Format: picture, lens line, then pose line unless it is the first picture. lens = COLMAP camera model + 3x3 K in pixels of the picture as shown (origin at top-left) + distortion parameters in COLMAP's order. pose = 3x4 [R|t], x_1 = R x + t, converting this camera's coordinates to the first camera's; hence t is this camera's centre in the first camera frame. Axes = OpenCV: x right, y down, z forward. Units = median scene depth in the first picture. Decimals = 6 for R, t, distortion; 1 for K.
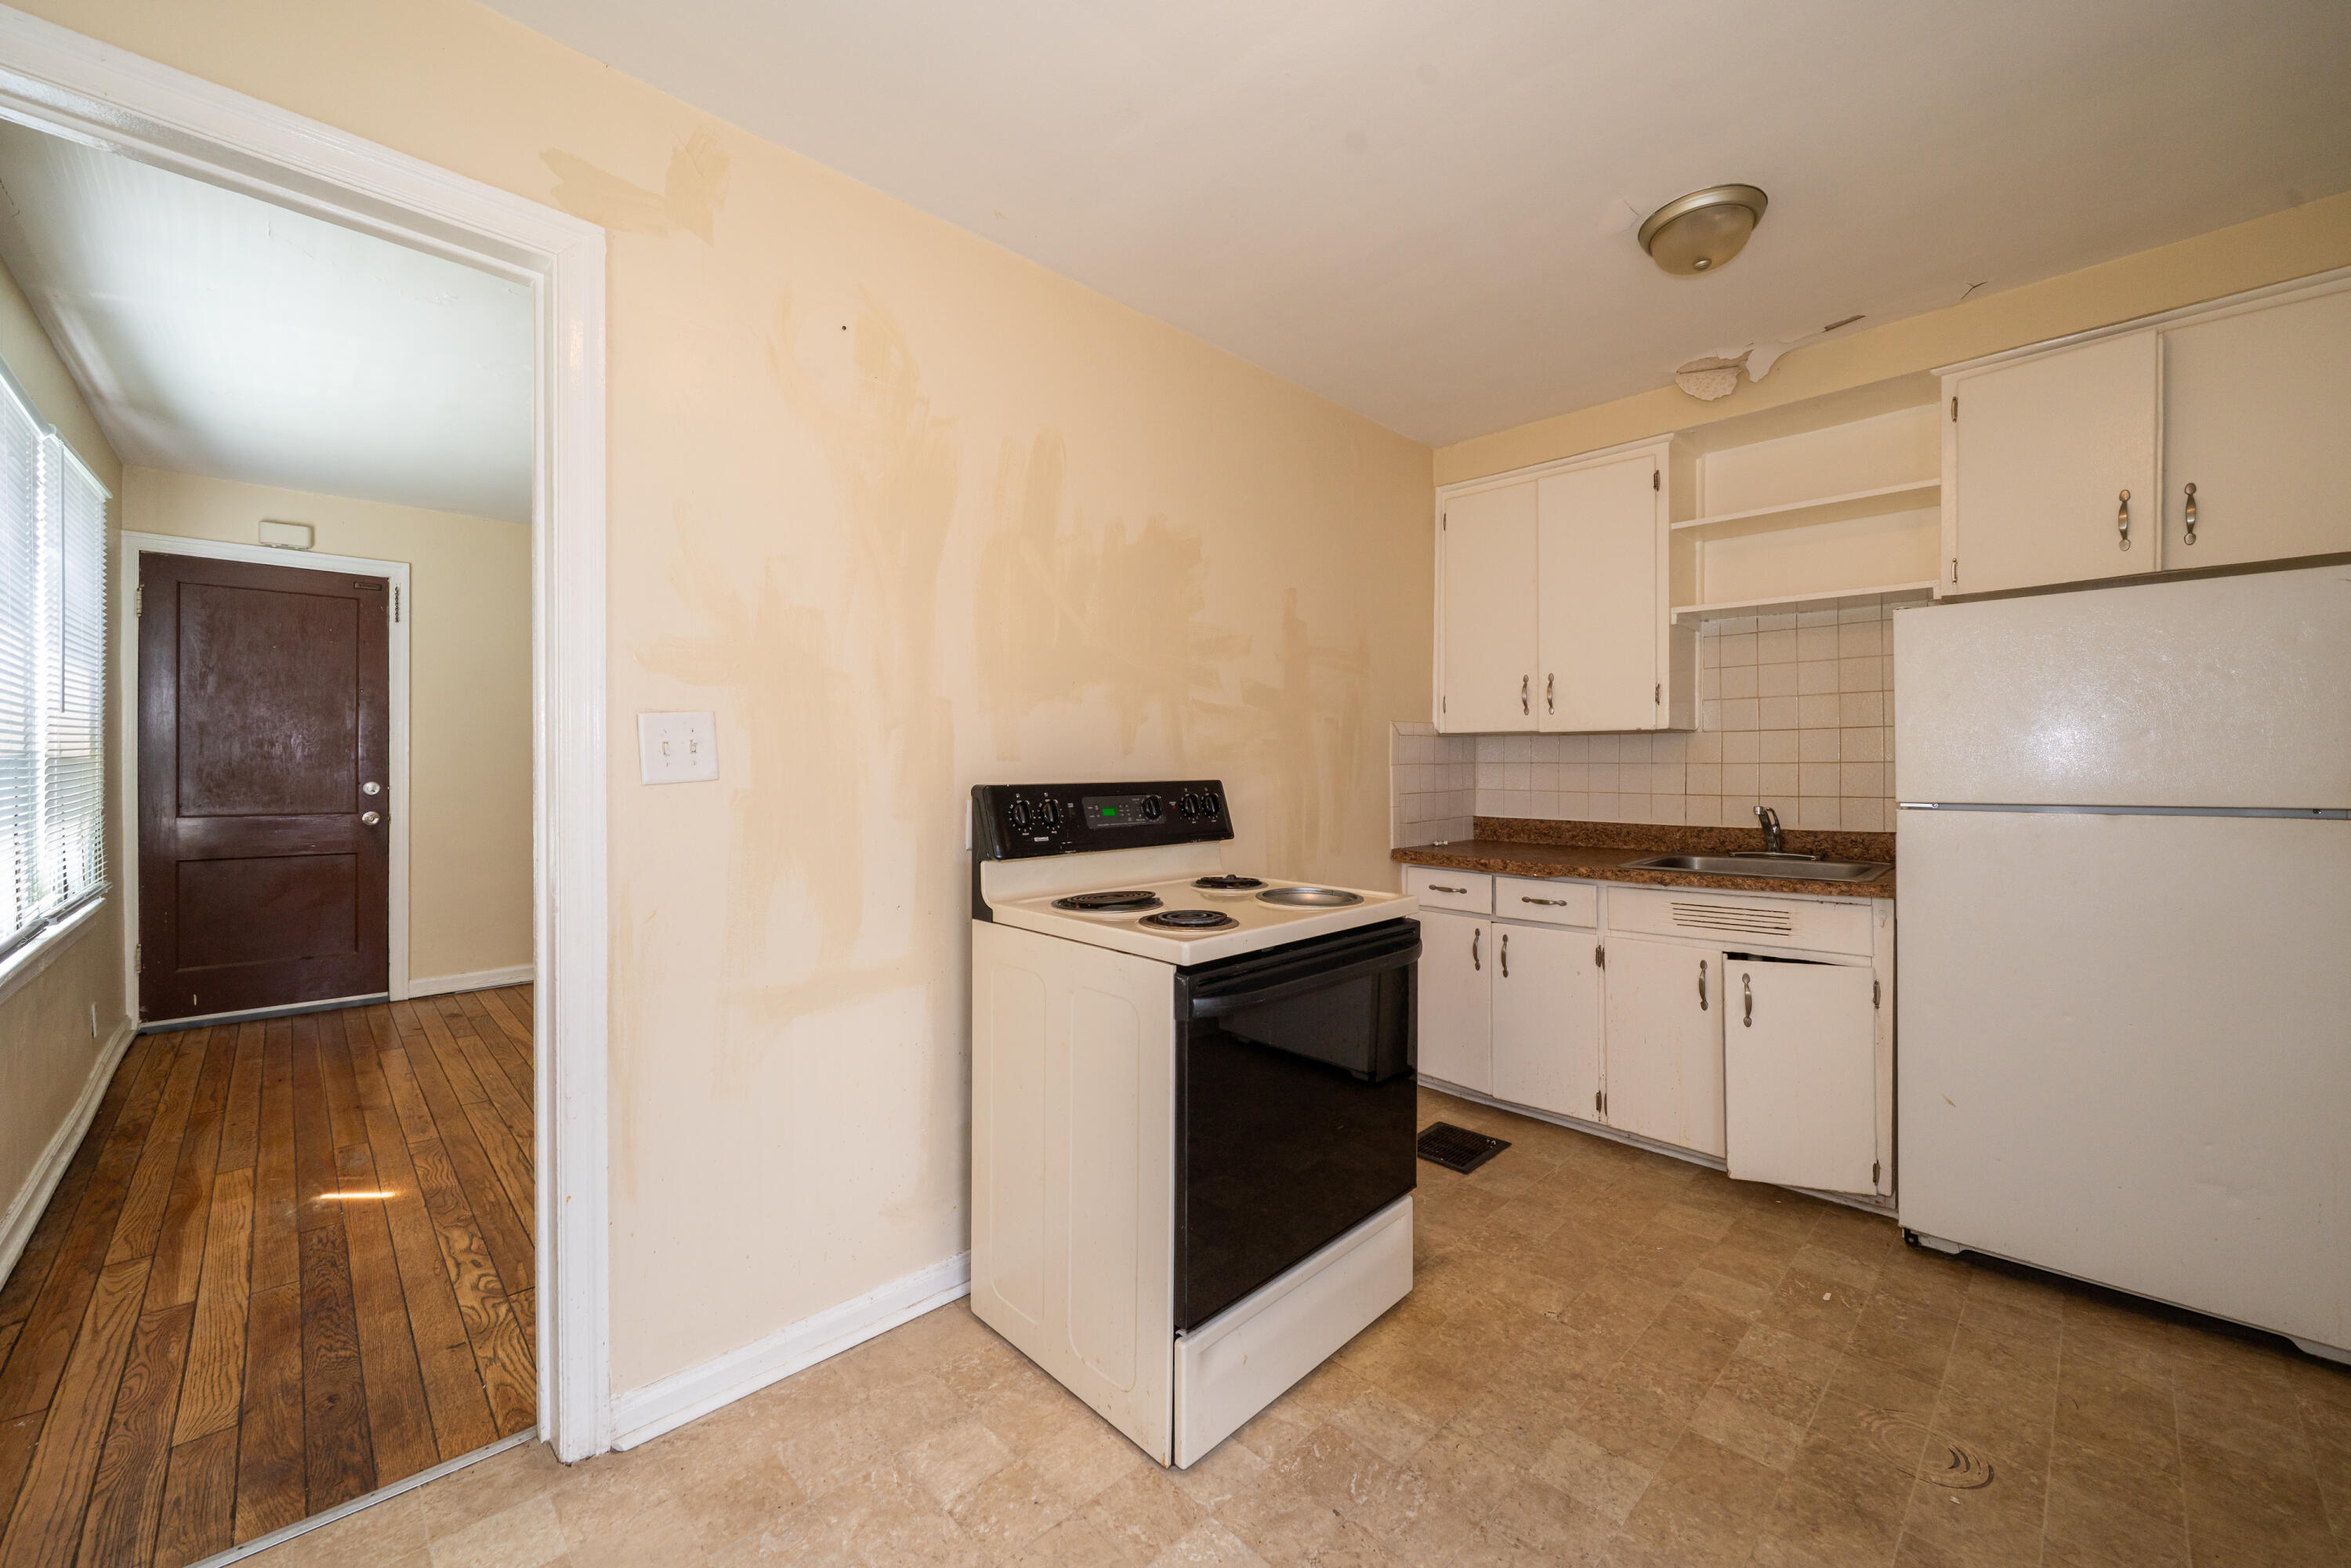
lens RADIAL K [[894.0, 0, 1155.1], [0, 894.0, 768.9], [0, 0, 1]] dist [-0.004915, 0.000565]
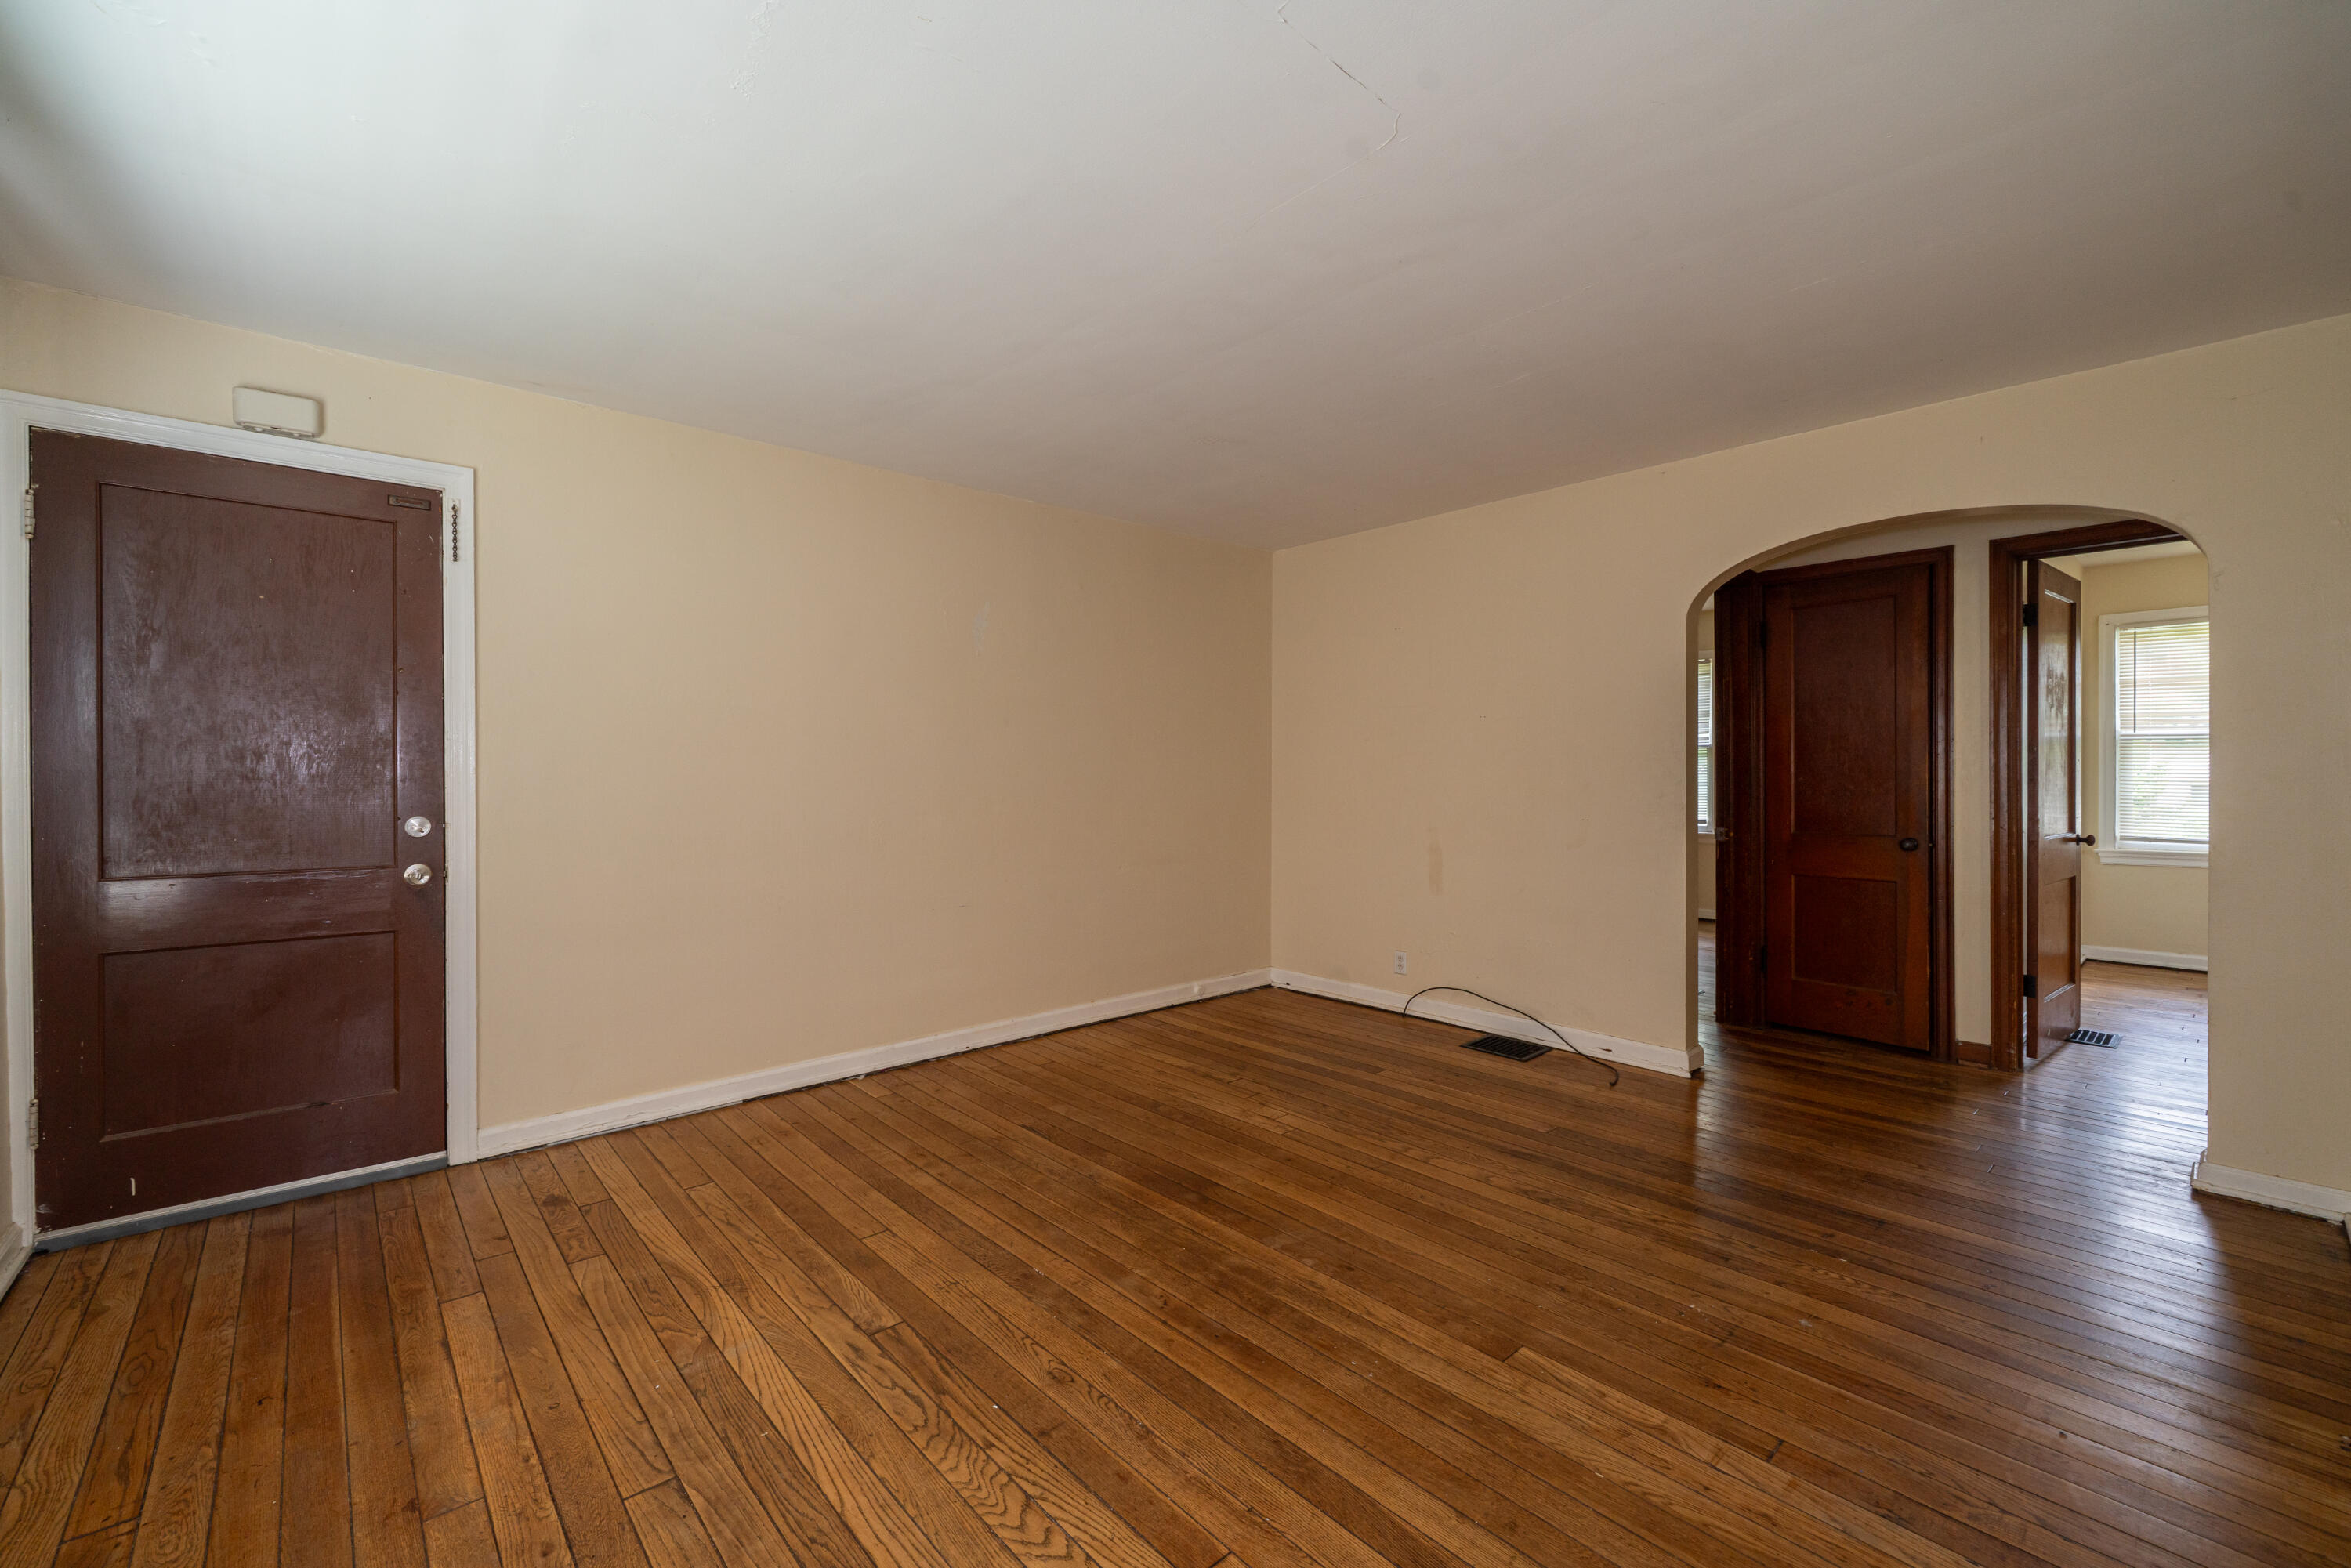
lens RADIAL K [[936.8, 0, 1169.6], [0, 936.8, 779.8], [0, 0, 1]] dist [-0.003274, 0.001171]
pose [[0.999502, -0.009228, -0.030189, -0.364219], [0.009154, 0.999955, -0.002598, -0.004833], [0.030212, 0.002321, 0.999541, 0.394766]]
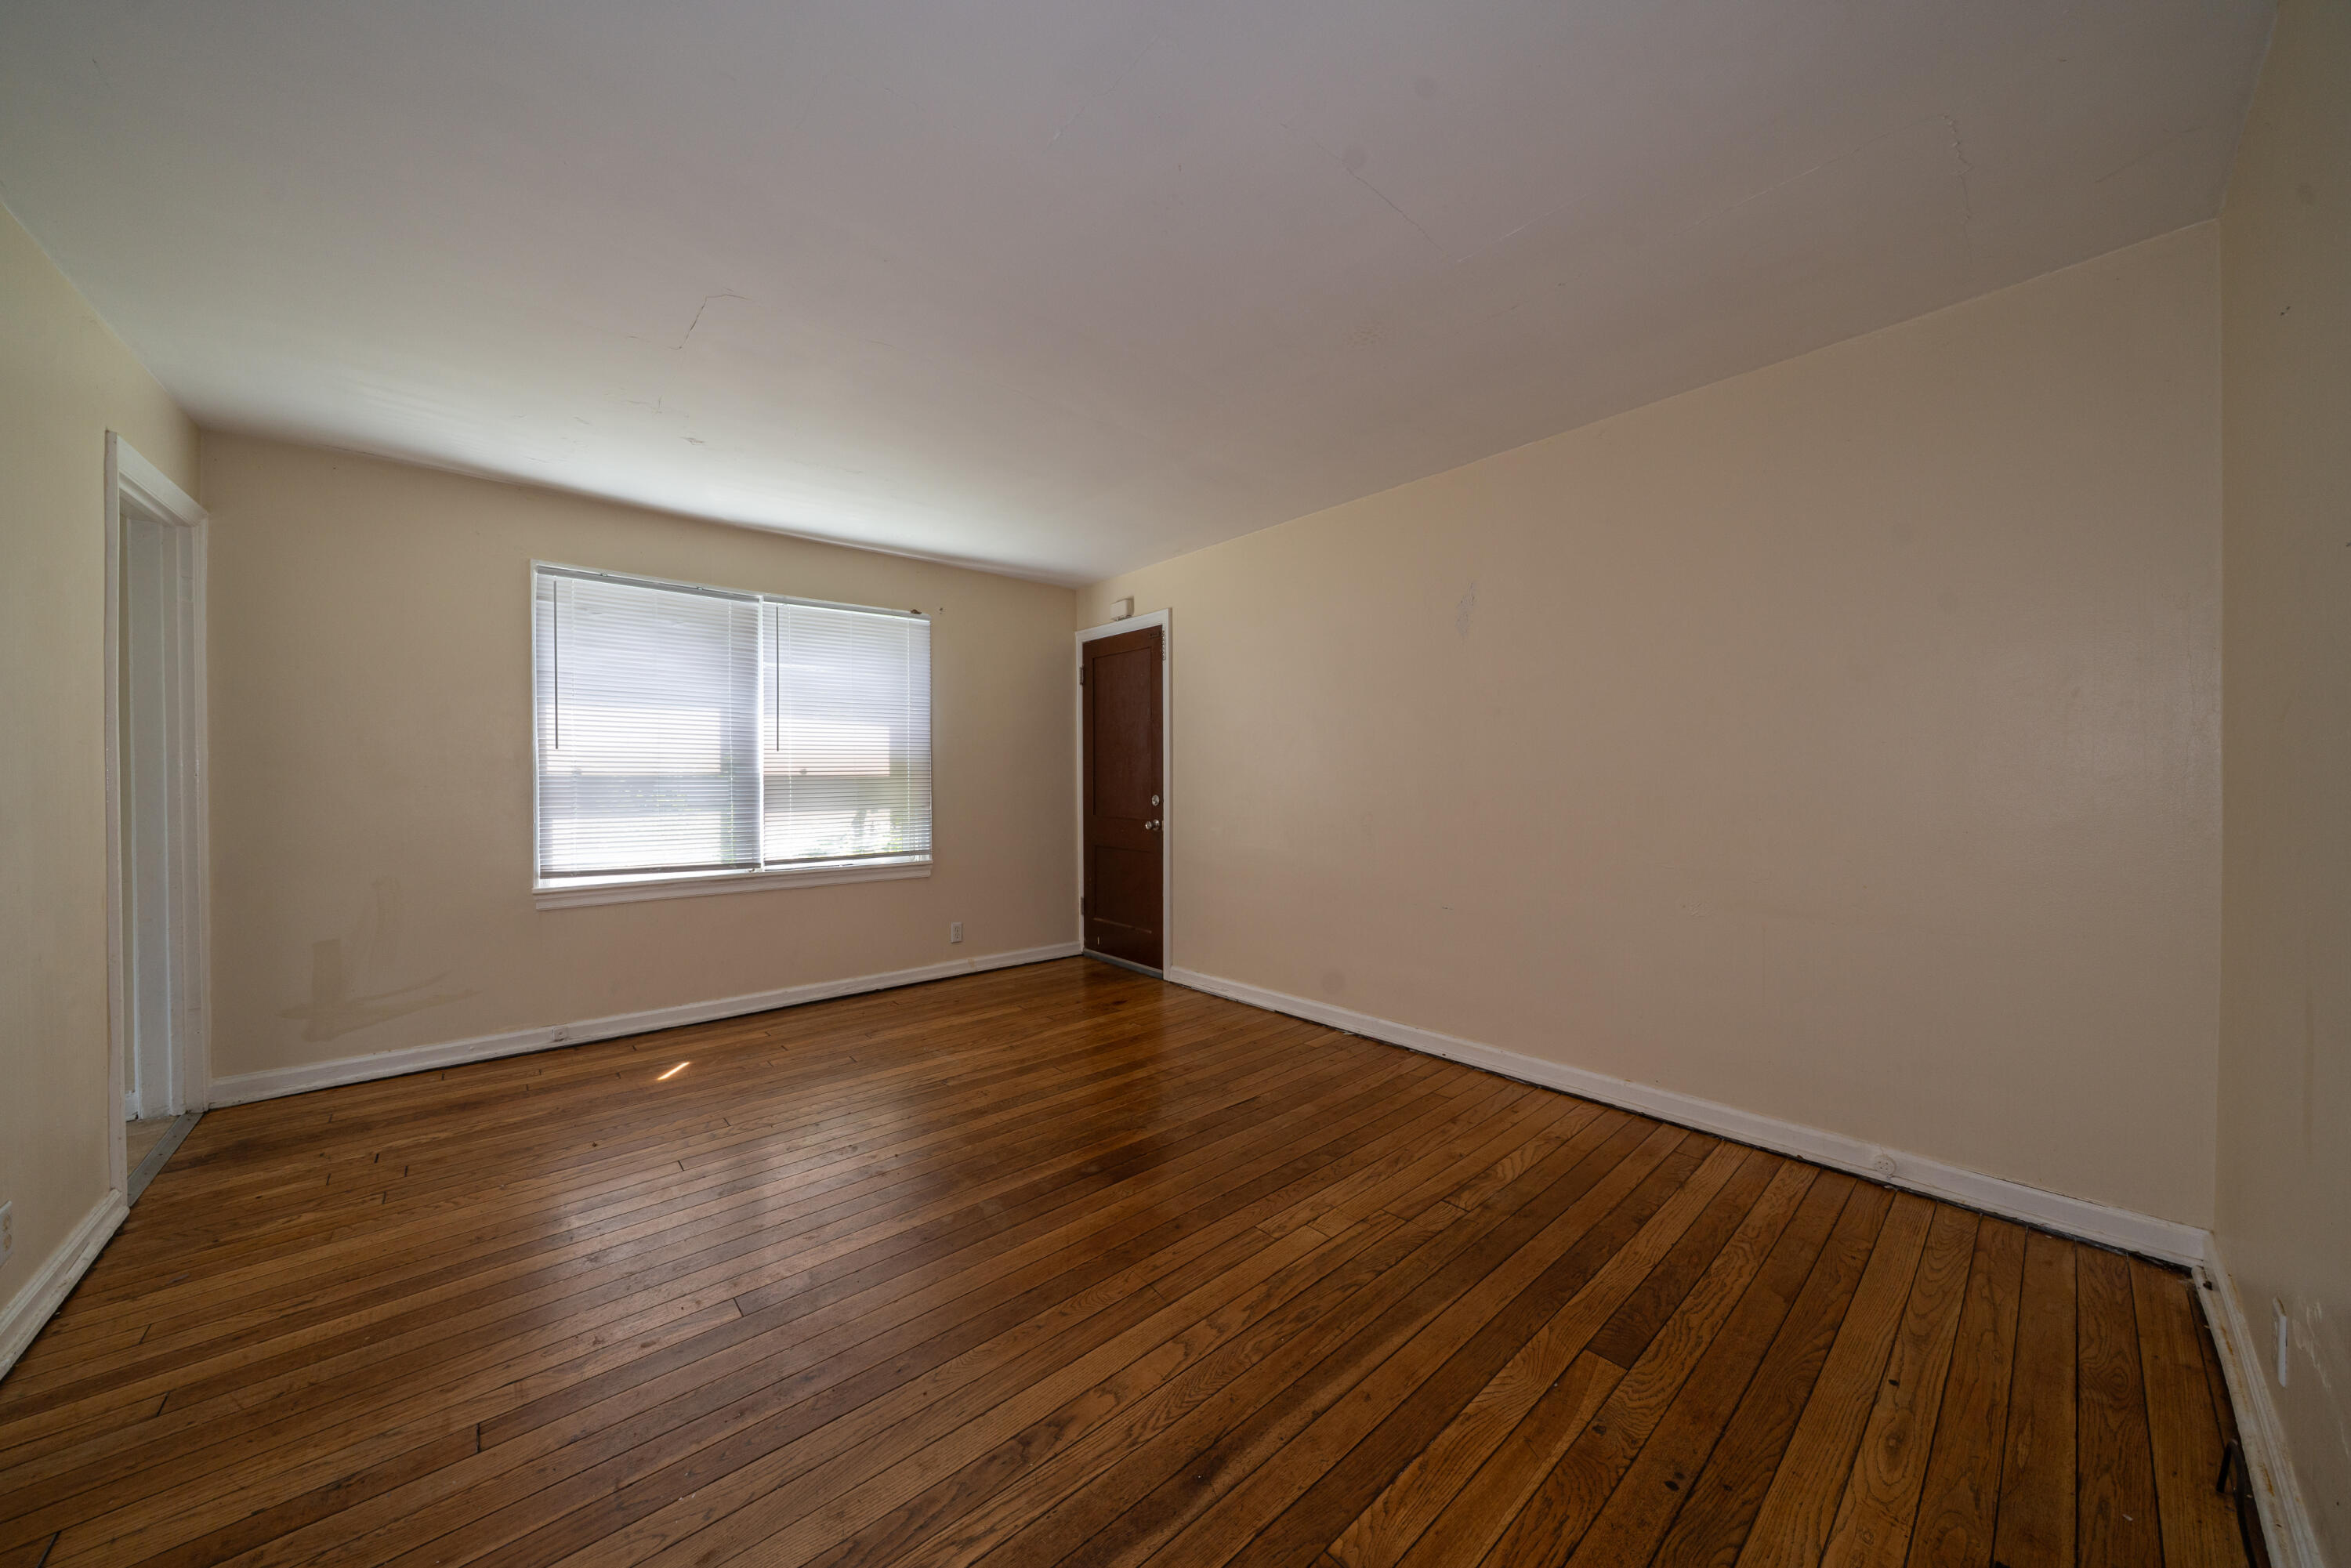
lens RADIAL K [[813.9, 0, 1173.6], [0, 813.9, 788.5], [0, 0, 1]] dist [-0.007071, 0.000020]
pose [[-0.036732, 0.007419, -0.999298, 0.257885], [-0.005757, 0.999954, 0.007636, -0.003827], [0.999309, 0.006034, -0.036687, 1.166527]]
